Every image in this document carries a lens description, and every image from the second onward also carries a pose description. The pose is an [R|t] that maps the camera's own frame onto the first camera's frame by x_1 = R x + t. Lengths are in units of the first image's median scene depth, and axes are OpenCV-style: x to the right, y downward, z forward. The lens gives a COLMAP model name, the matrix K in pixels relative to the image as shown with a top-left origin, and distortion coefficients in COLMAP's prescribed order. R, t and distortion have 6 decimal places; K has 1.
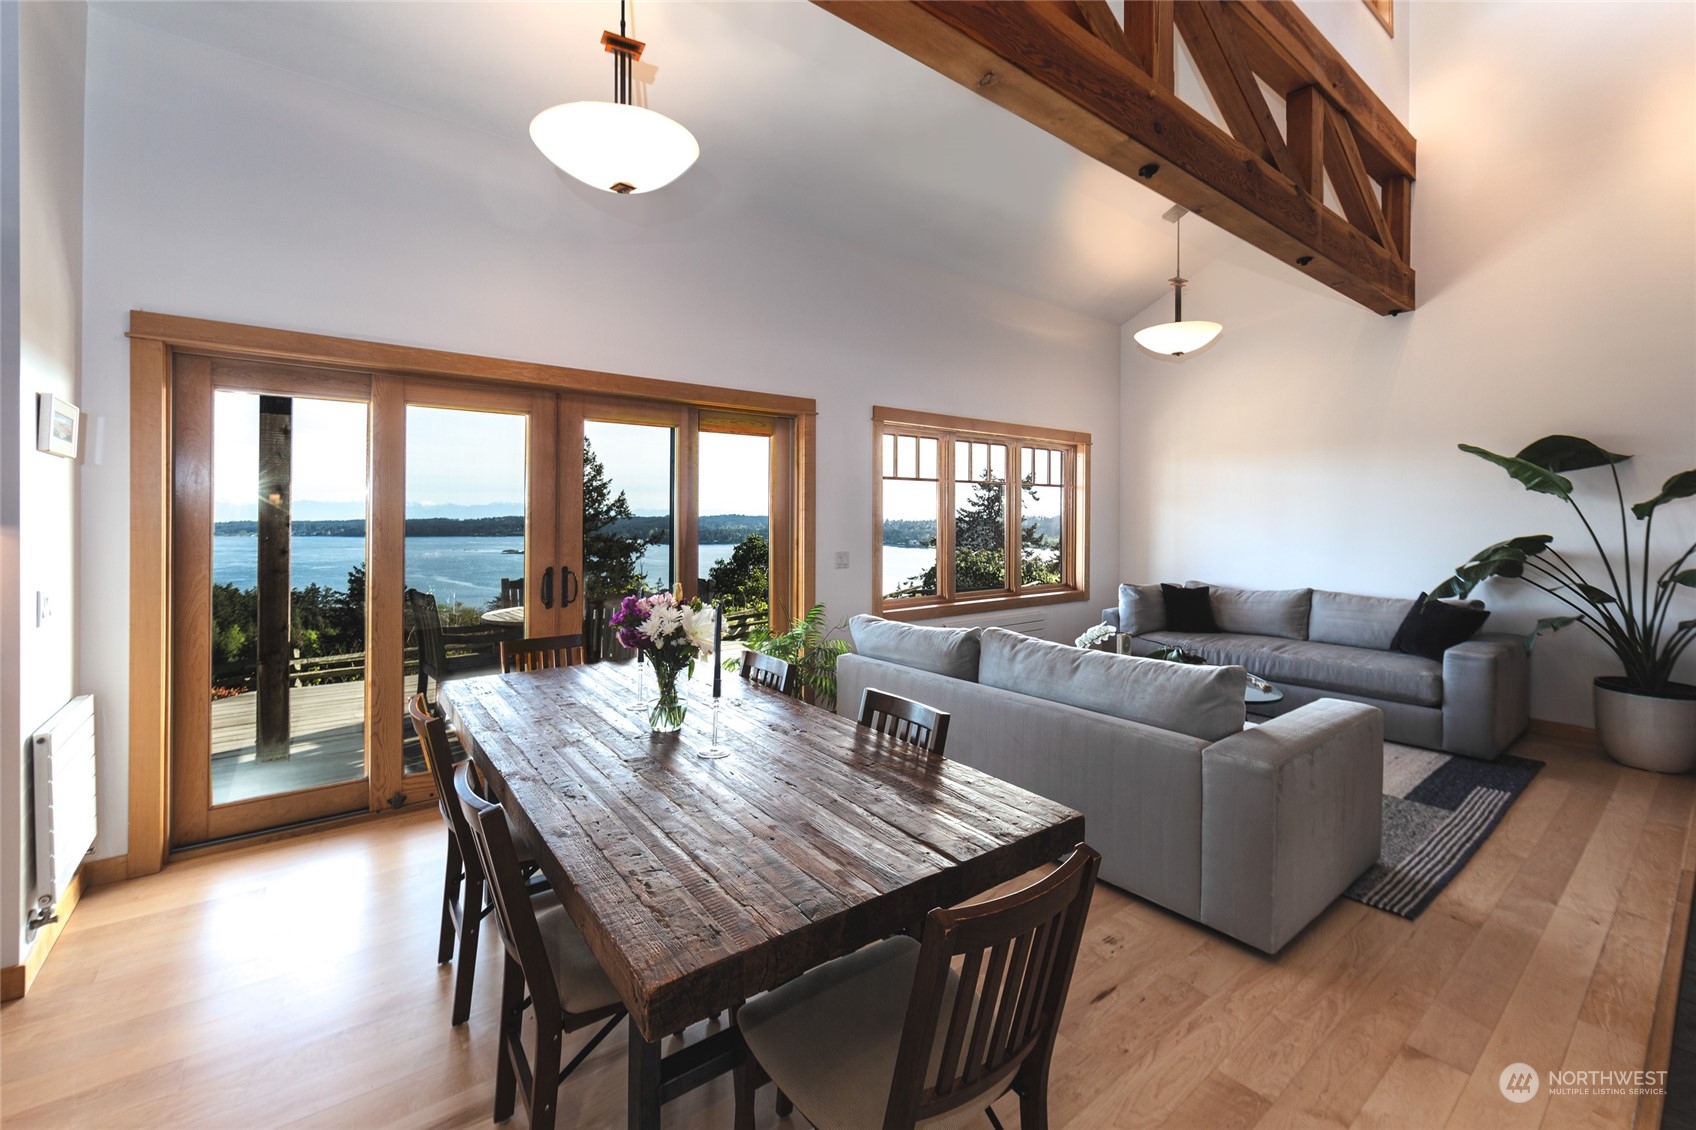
lens RADIAL K [[710.4, 0, 849.4], [0, 710.4, 524.6], [0, 0, 1]] dist [0.000073, -0.000360]
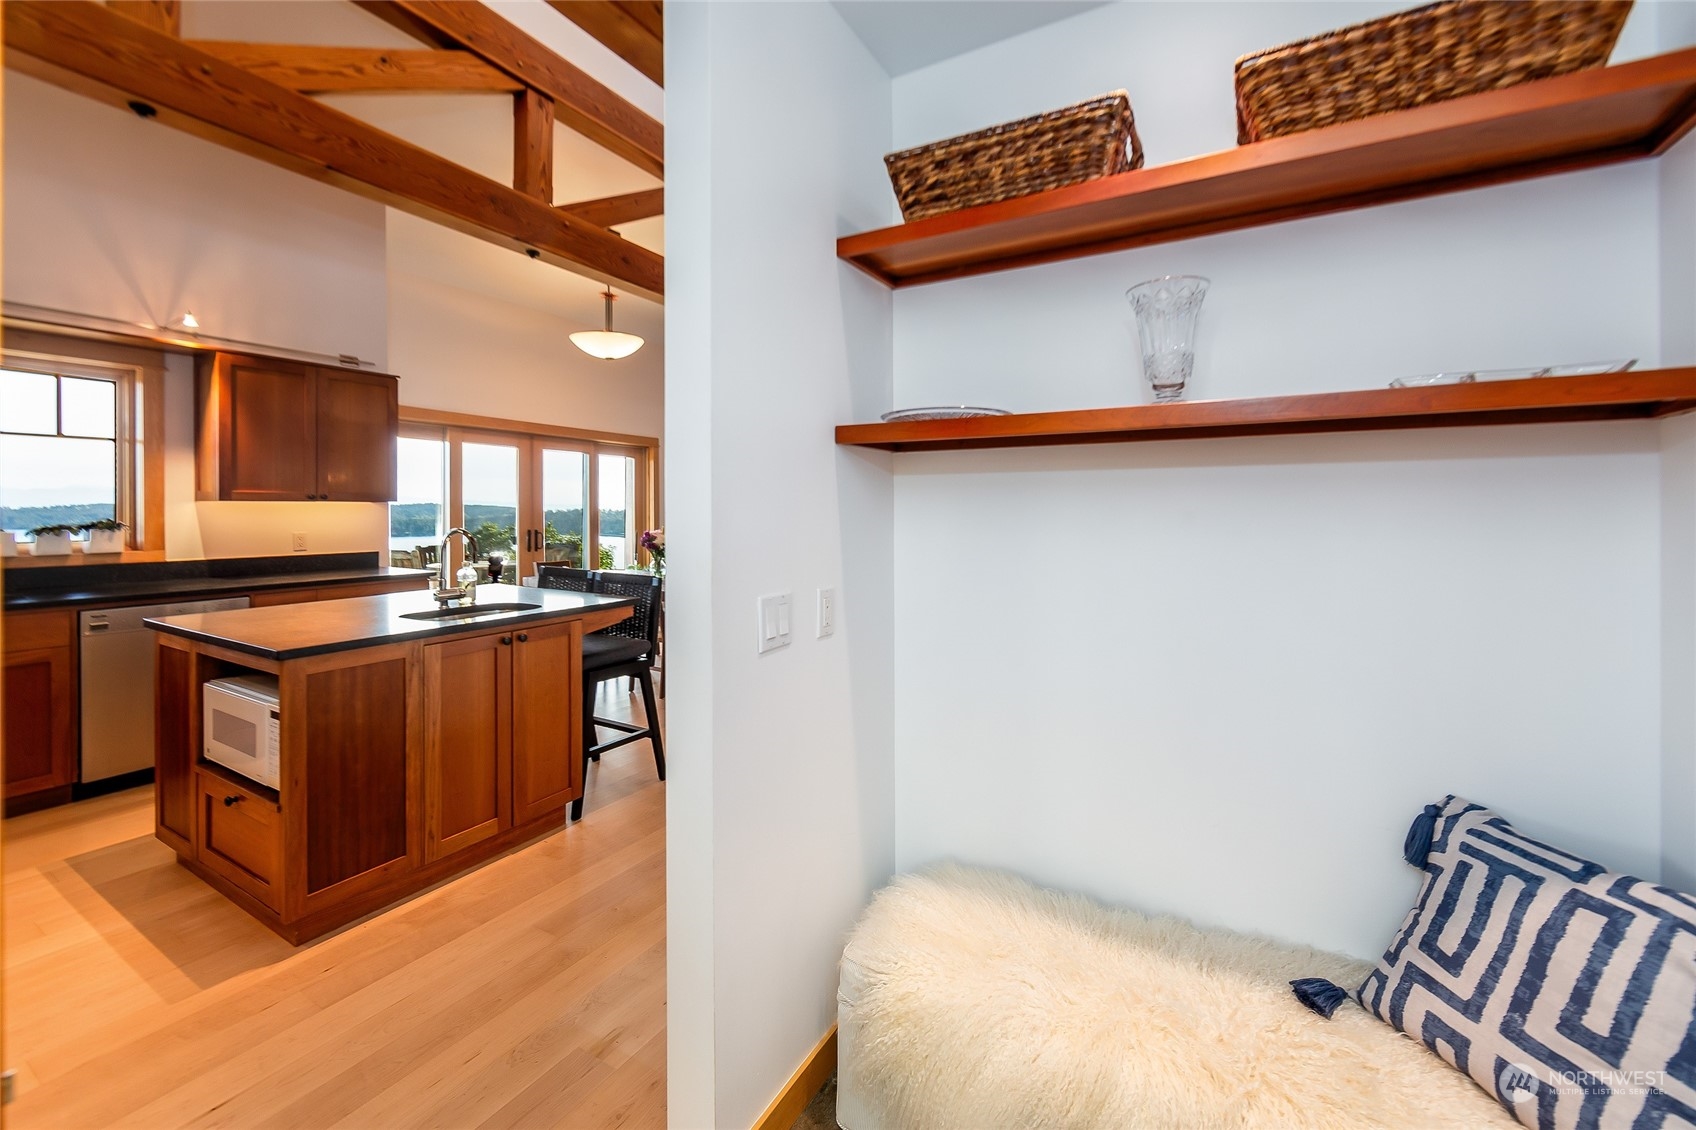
lens RADIAL K [[673.6, 0, 851.8], [0, 673.6, 537.2], [0, 0, 1]] dist [-0.010925, -0.000114]
pose [[0.924805, -0.012212, 0.380245, -0.264739], [0.000060, 0.999489, 0.031954, 0.019302], [-0.380441, -0.029529, 0.924334, -0.814981]]
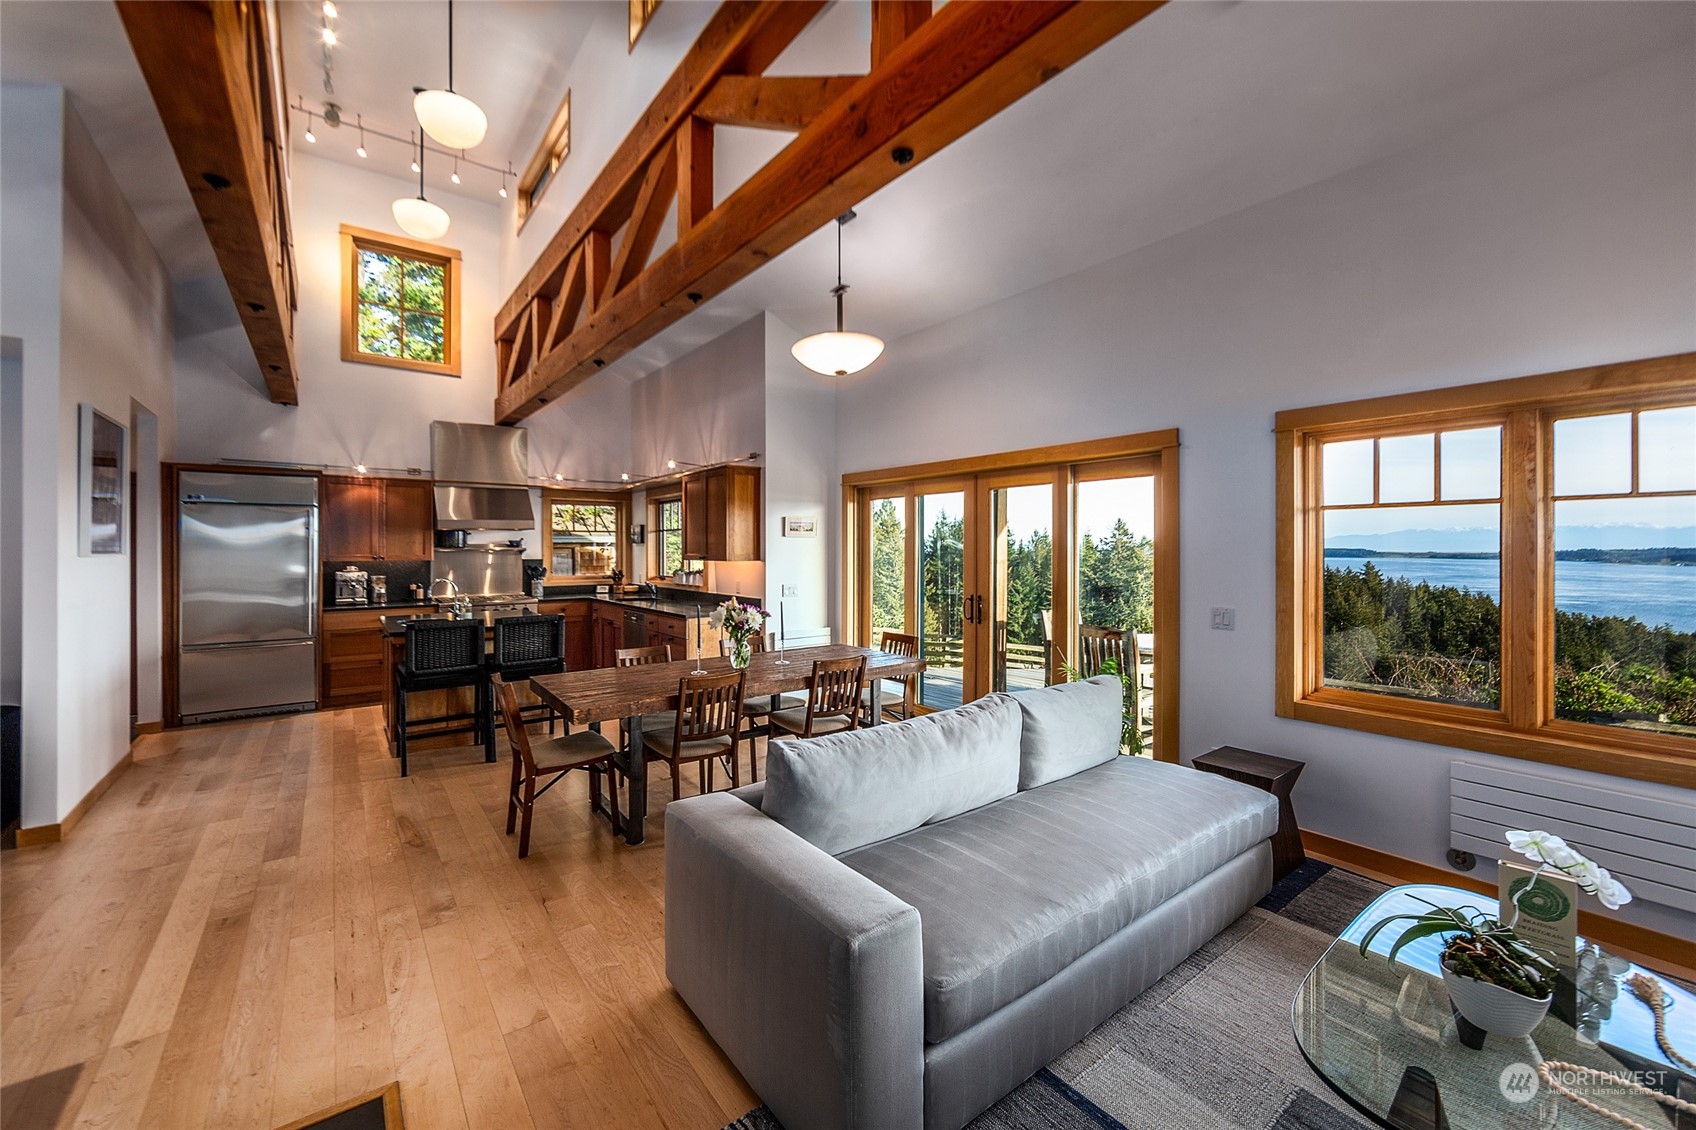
lens RADIAL K [[673.6, 0, 851.8], [0, 673.6, 537.2], [0, 0, 1]] dist [-0.010925, -0.000114]
pose [[-0.001504, -0.017567, -0.999845, 0.816246], [-0.006066, 0.999827, -0.017557, -0.027716], [0.999980, 0.006039, -0.001610, 0.646541]]
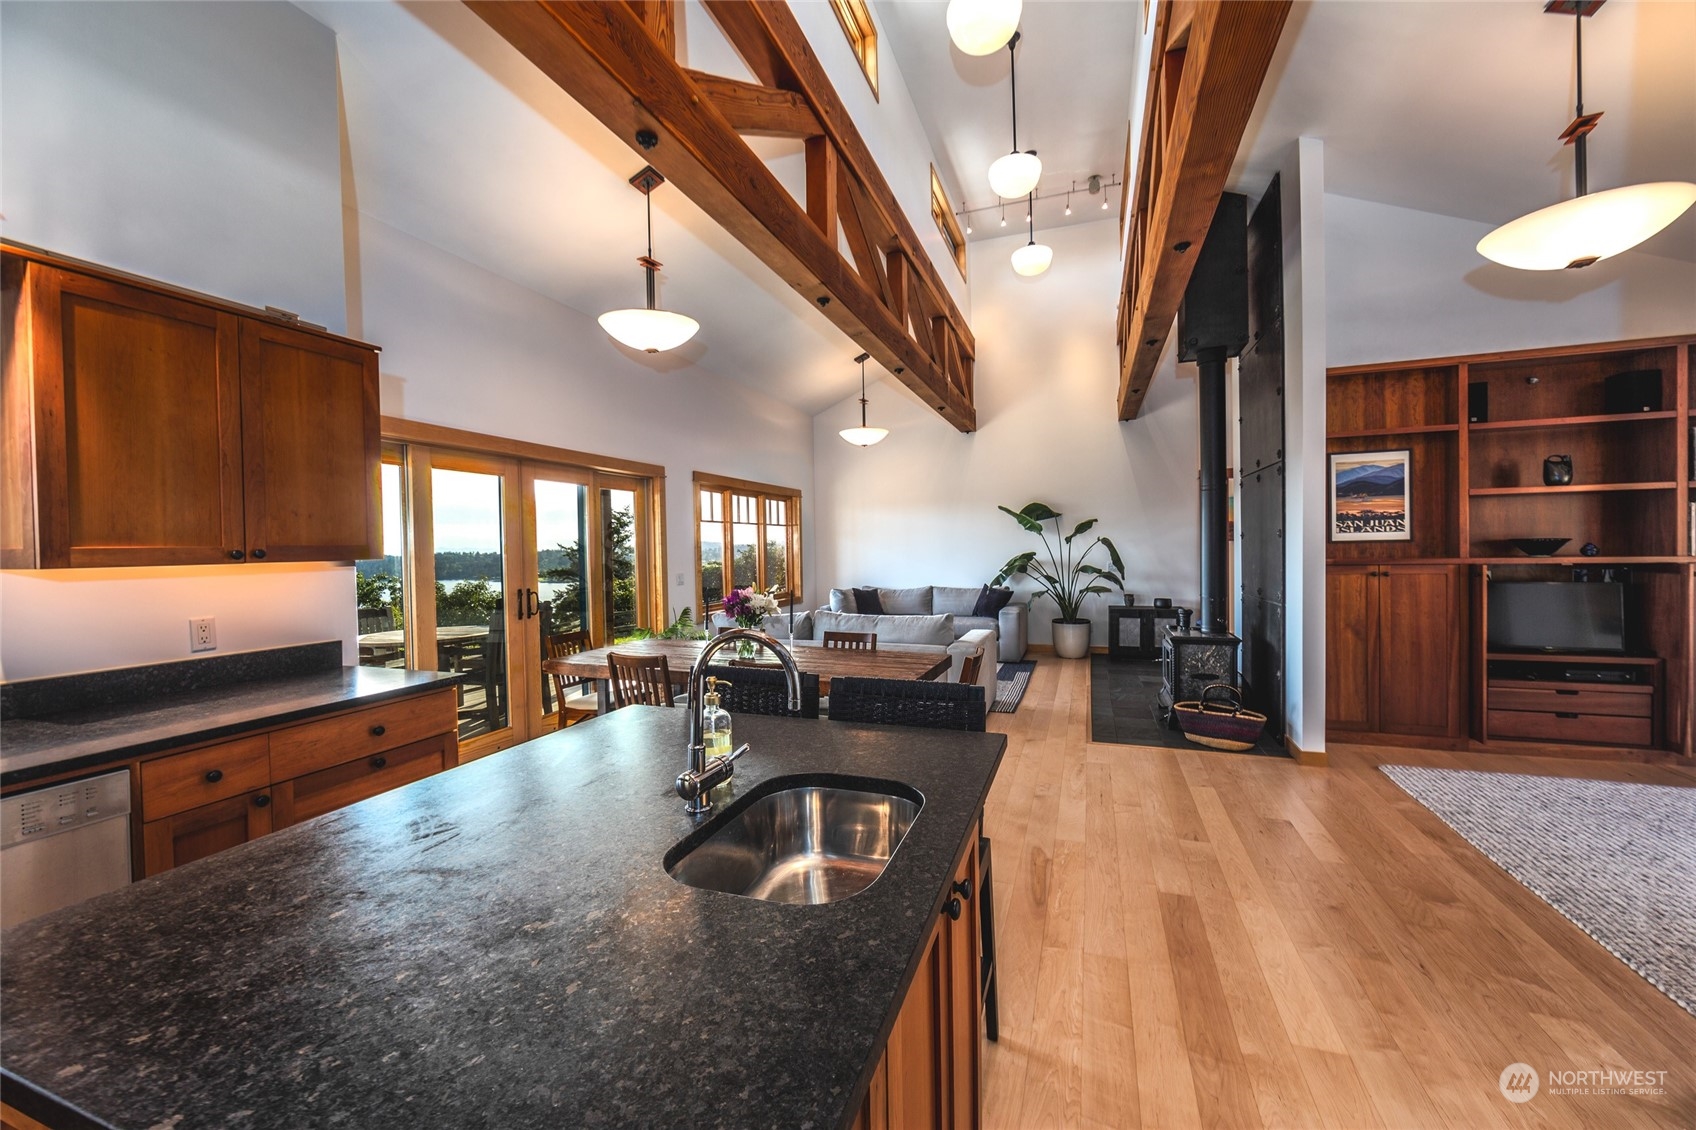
lens RADIAL K [[660.2, 0, 834.9], [0, 660.2, 560.9], [0, 0, 1]] dist [-0.000146, 0.000033]
pose [[0.860019, -0.025721, 0.509614, -0.466445], [0.021590, 0.999669, 0.014019, 0.001016], [-0.509806, -0.001054, 0.860289, -0.332913]]
